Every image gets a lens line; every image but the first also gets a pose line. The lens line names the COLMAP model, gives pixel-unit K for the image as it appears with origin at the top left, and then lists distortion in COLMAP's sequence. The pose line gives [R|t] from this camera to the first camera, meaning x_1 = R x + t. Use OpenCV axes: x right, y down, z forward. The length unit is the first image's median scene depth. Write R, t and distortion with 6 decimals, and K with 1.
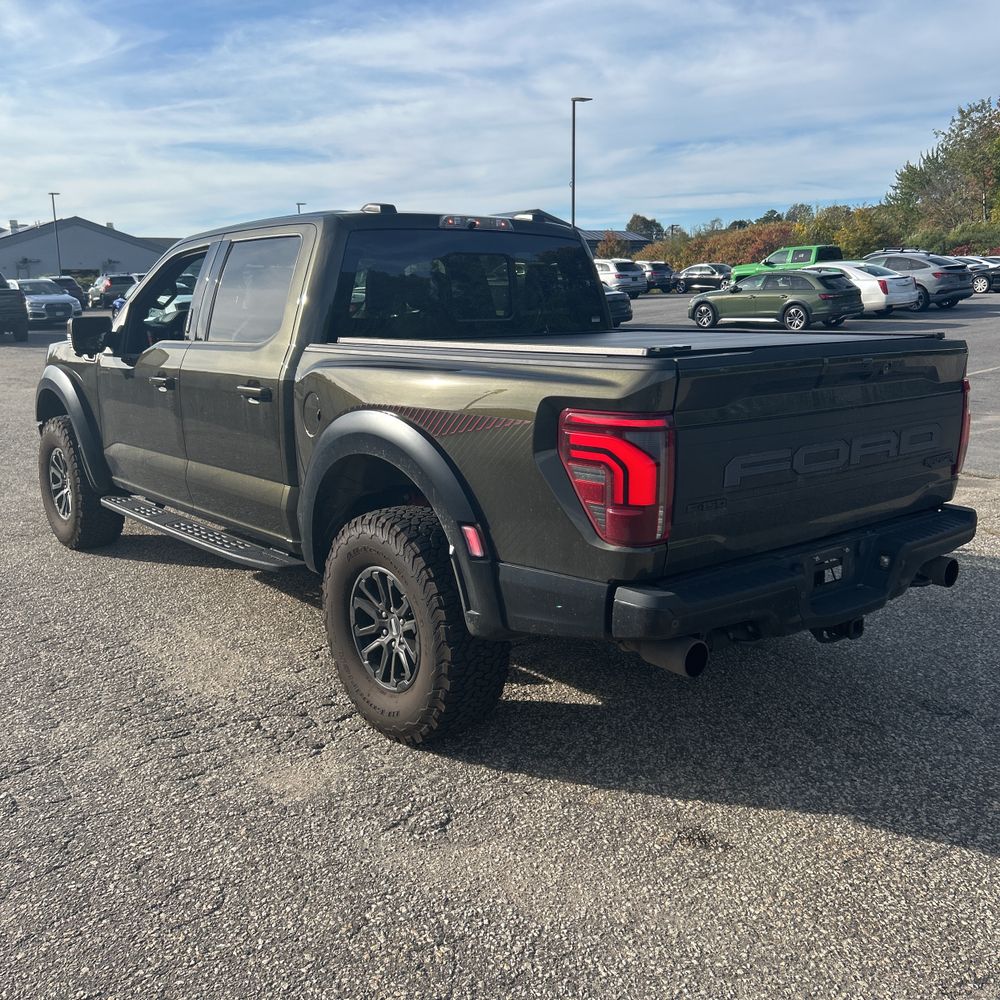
lens RADIAL K [[1010.7, 0, 489.7], [0, 1010.7, 497.9], [0, 0, 1]] dist [0.024441, -0.000756]
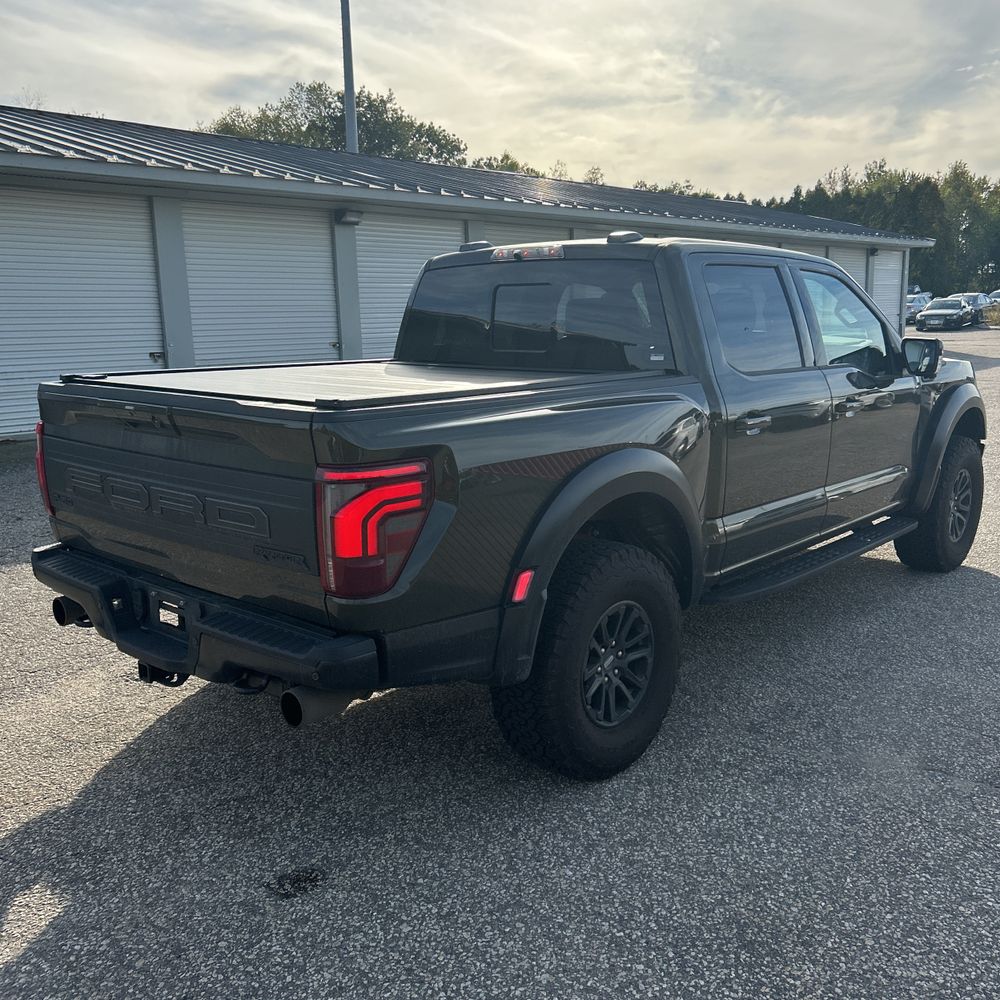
lens RADIAL K [[1016.9, 0, 498.5], [0, 1016.9, 505.0], [0, 0, 1]] dist [0.047546, -0.036527]
pose [[0.157195, 0.198862, -0.967338, 1.043629], [-0.186033, 0.967943, 0.168755, -0.204753], [0.969887, 0.153429, 0.189151, 0.857116]]
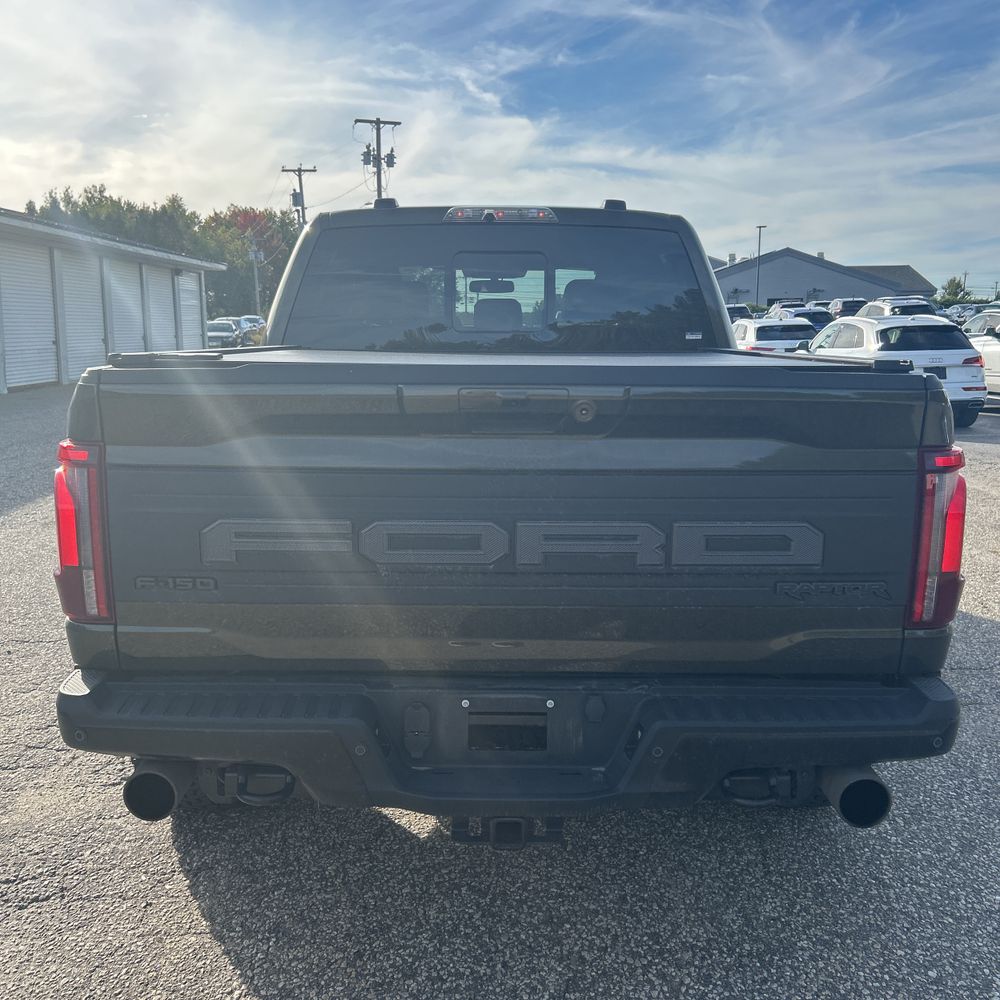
lens RADIAL K [[1010.7, 0, 489.7], [0, 1010.7, 497.9], [0, 0, 1]] dist [0.024441, -0.000756]
pose [[0.775109, 0.117196, -0.620864, 0.538929], [-0.134466, 0.990733, 0.019141, -0.061685], [0.617353, 0.068649, 0.783685, 0.384743]]
